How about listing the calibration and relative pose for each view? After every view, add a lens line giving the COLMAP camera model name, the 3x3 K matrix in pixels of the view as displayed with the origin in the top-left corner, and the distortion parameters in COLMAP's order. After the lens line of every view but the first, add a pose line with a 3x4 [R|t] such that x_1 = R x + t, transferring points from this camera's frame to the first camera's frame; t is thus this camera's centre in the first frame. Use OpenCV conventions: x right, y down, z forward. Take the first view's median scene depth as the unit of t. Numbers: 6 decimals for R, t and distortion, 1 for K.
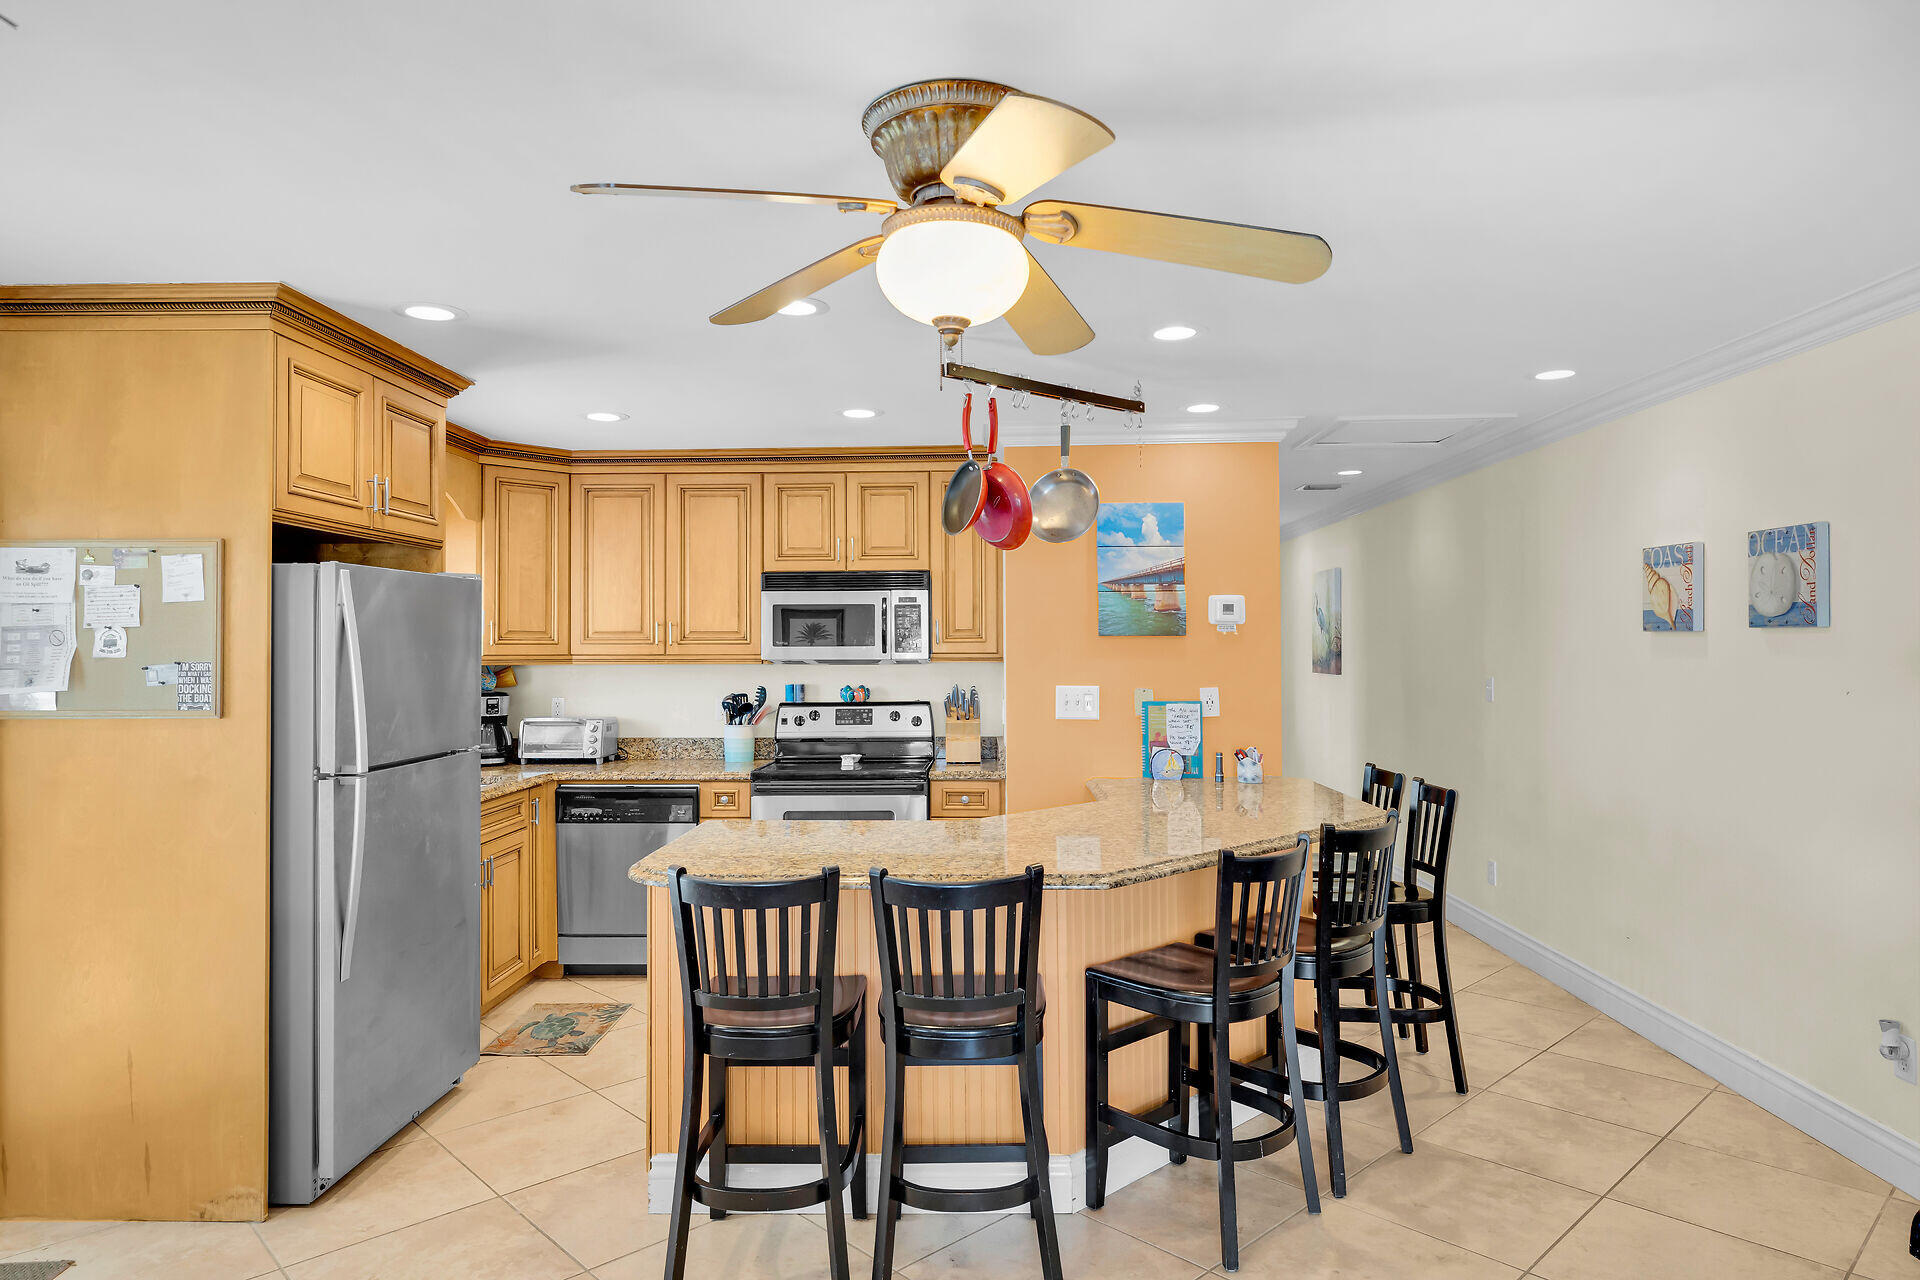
lens RADIAL K [[1184.5, 0, 941.0], [0, 1184.5, 641.4], [0, 0, 1]] dist [0.004753, 0.000746]
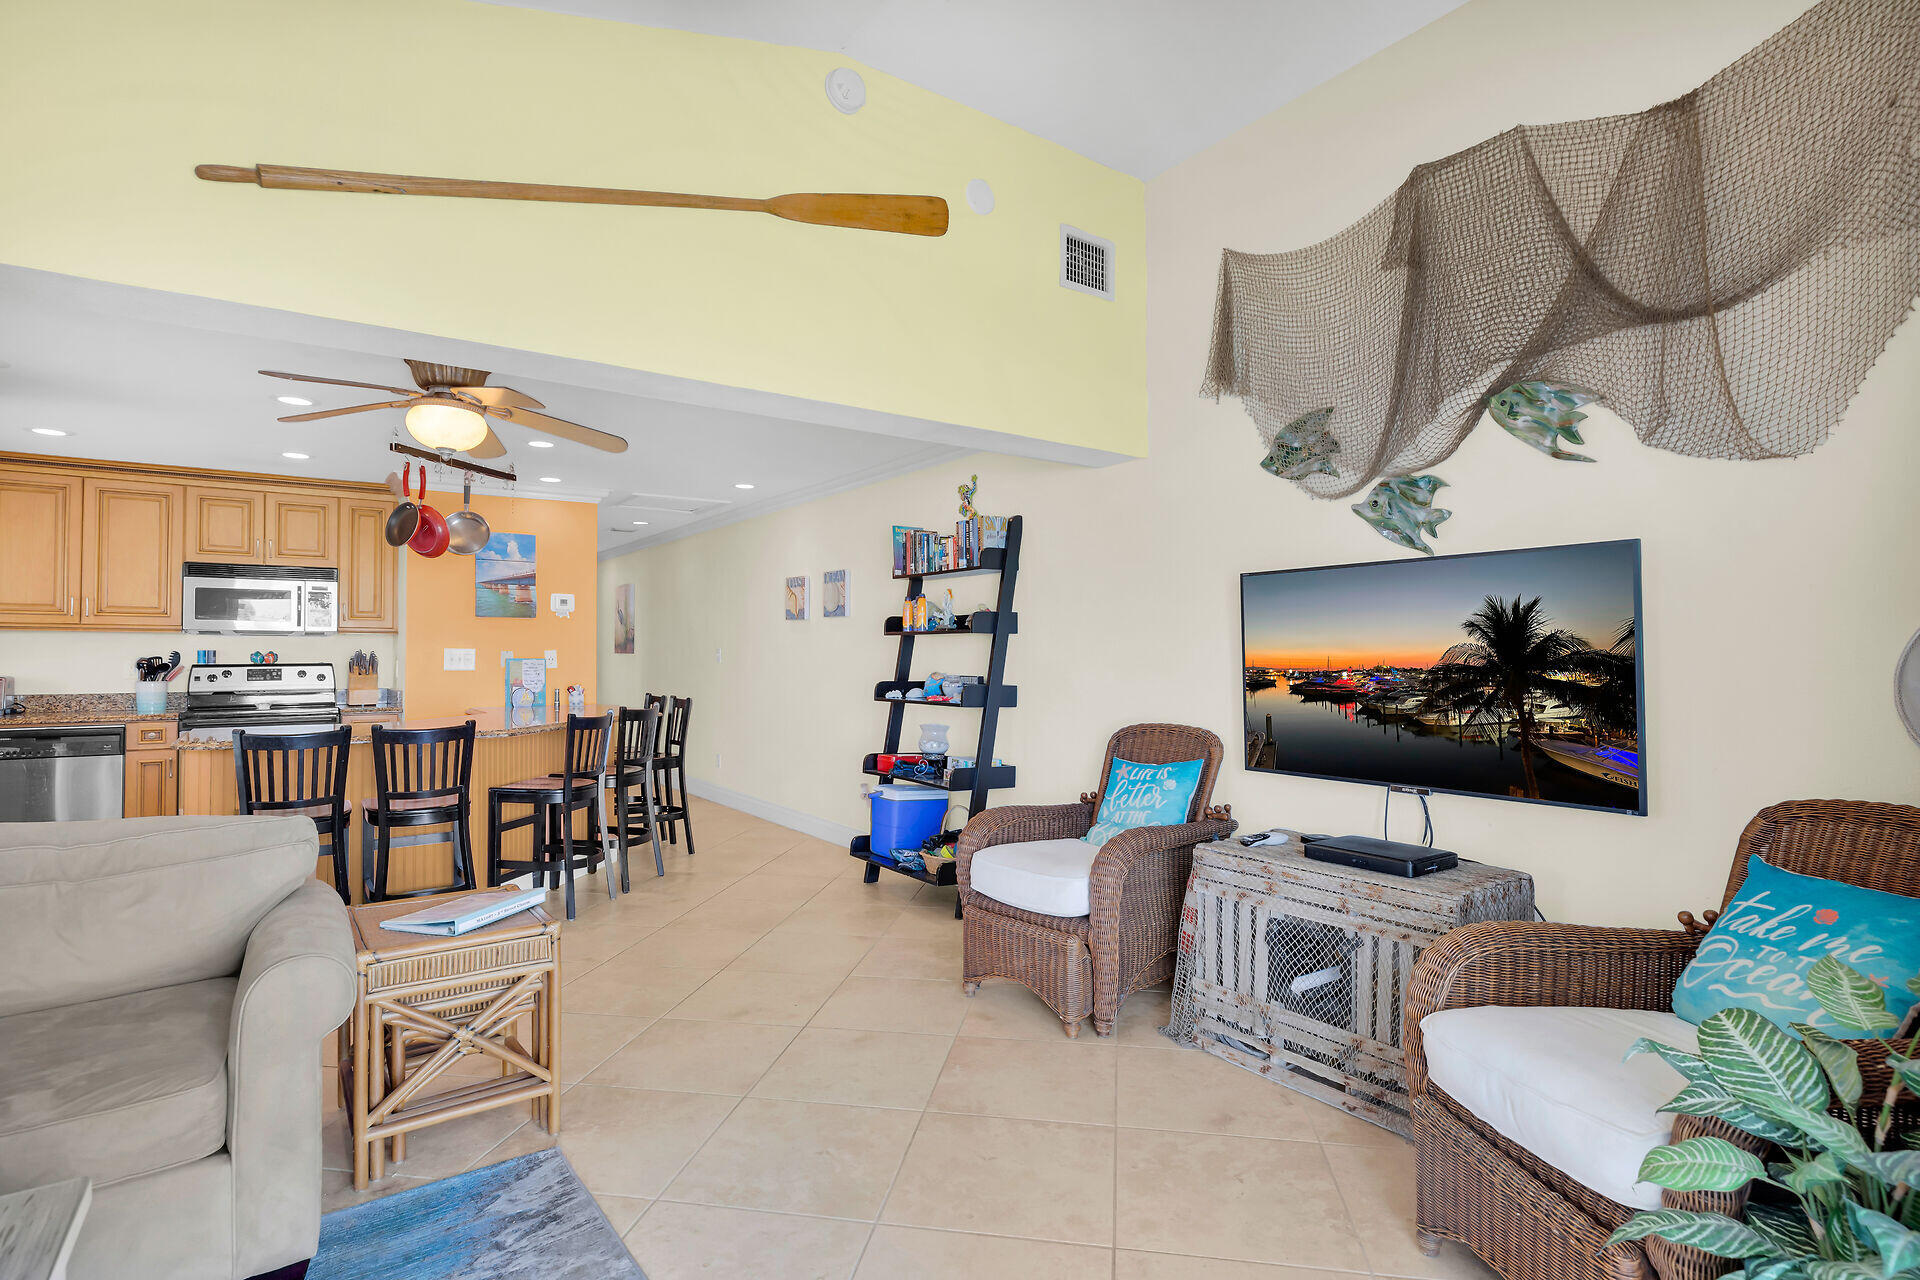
lens RADIAL K [[981.5, 0, 984.8], [0, 981.5, 633.9], [0, 0, 1]] dist [-0.001047, -0.000108]
pose [[0.785876, 0.018472, 0.618108, -0.137216], [-0.007595, 0.999767, -0.020221, 0.039143], [-0.618337, 0.011197, 0.785833, -0.423933]]
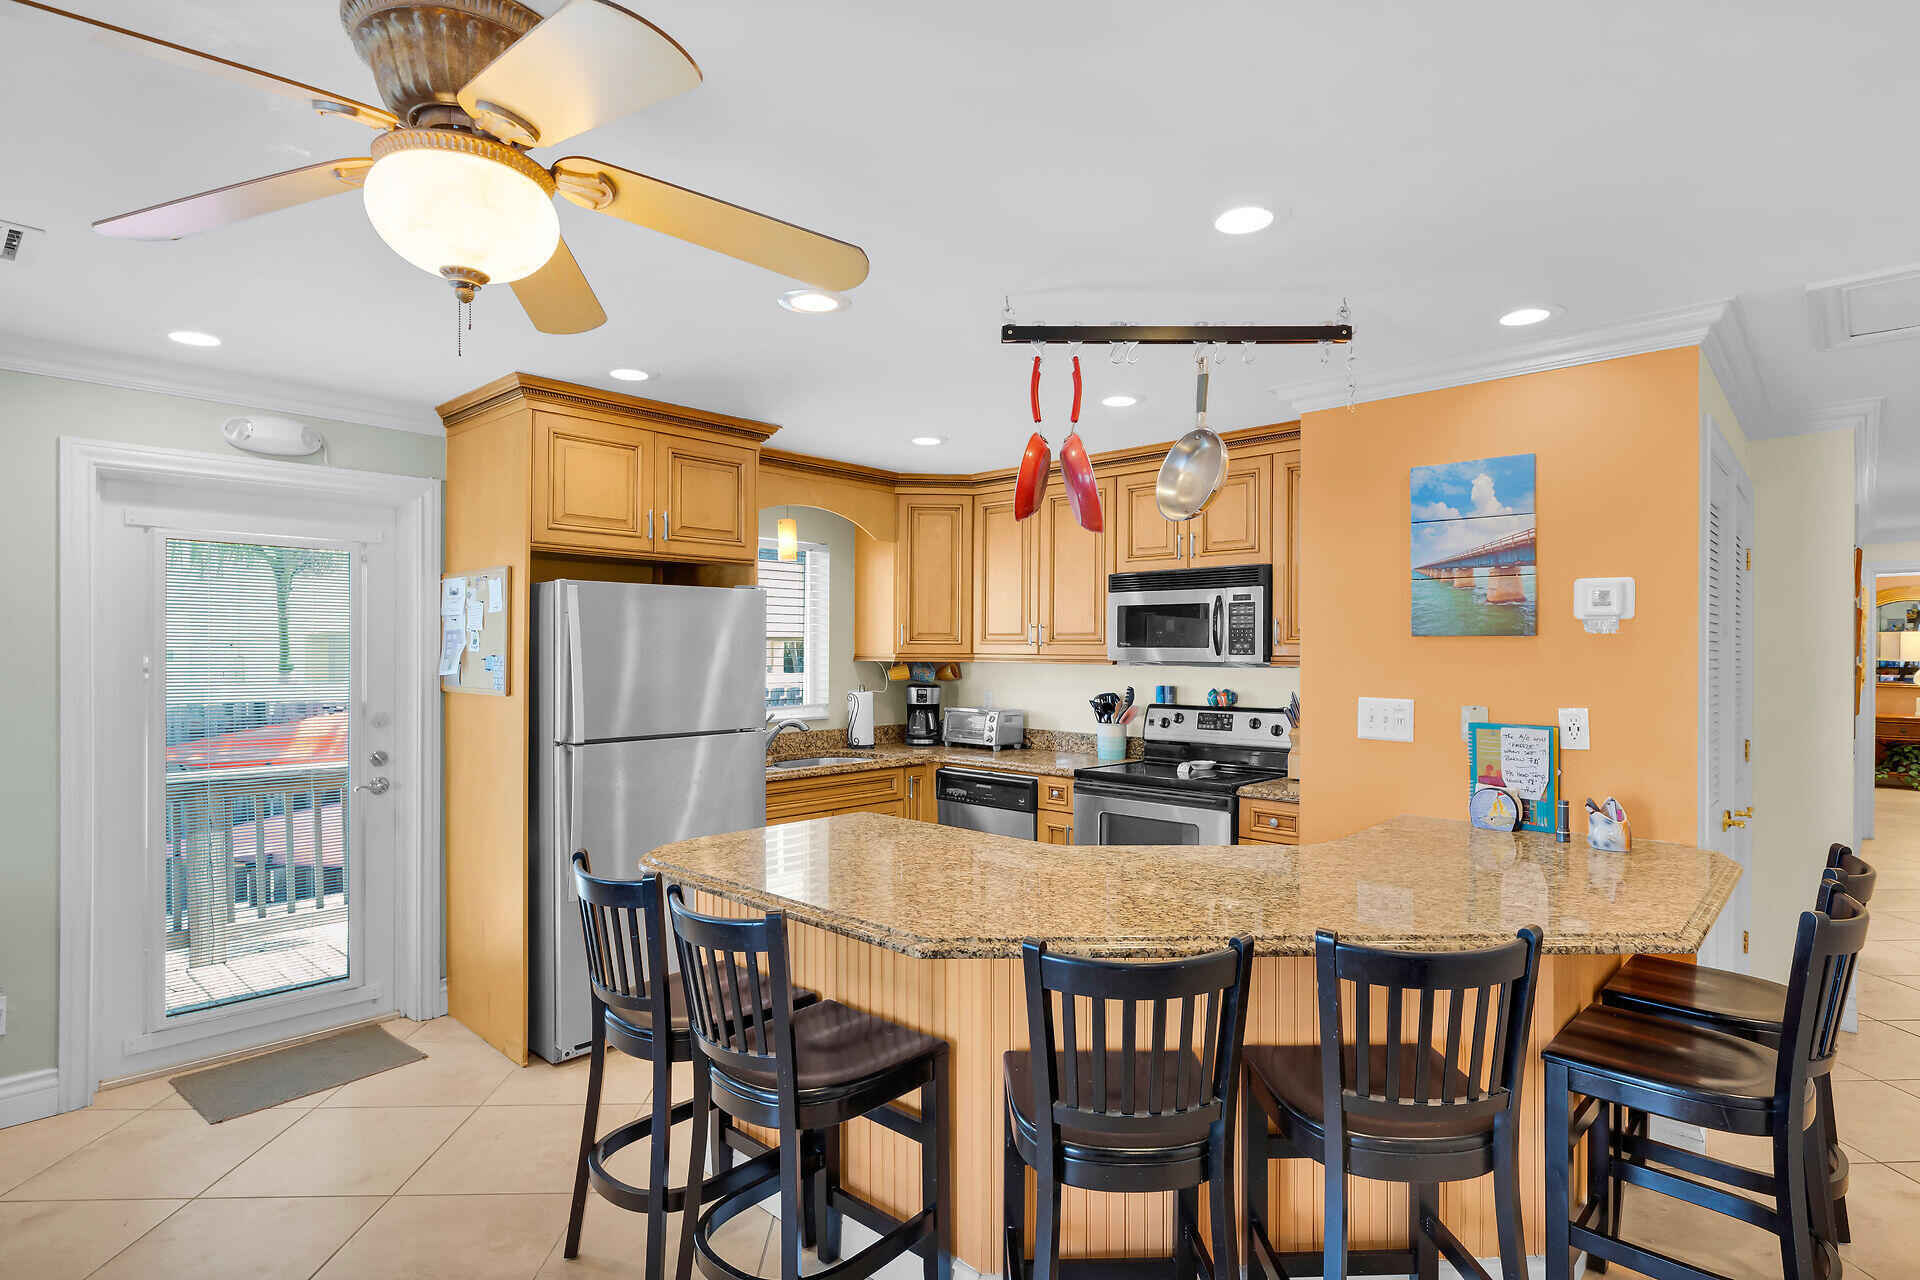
lens RADIAL K [[981.7, 0, 958.7], [0, 981.7, 654.1], [0, 0, 1]] dist [0.000558, -0.000086]
pose [[0.748638, 0.010331, -0.662899, 0.340468], [-0.003449, 0.999926, 0.011689, 0.000609], [0.662970, -0.006464, 0.748618, 0.310920]]
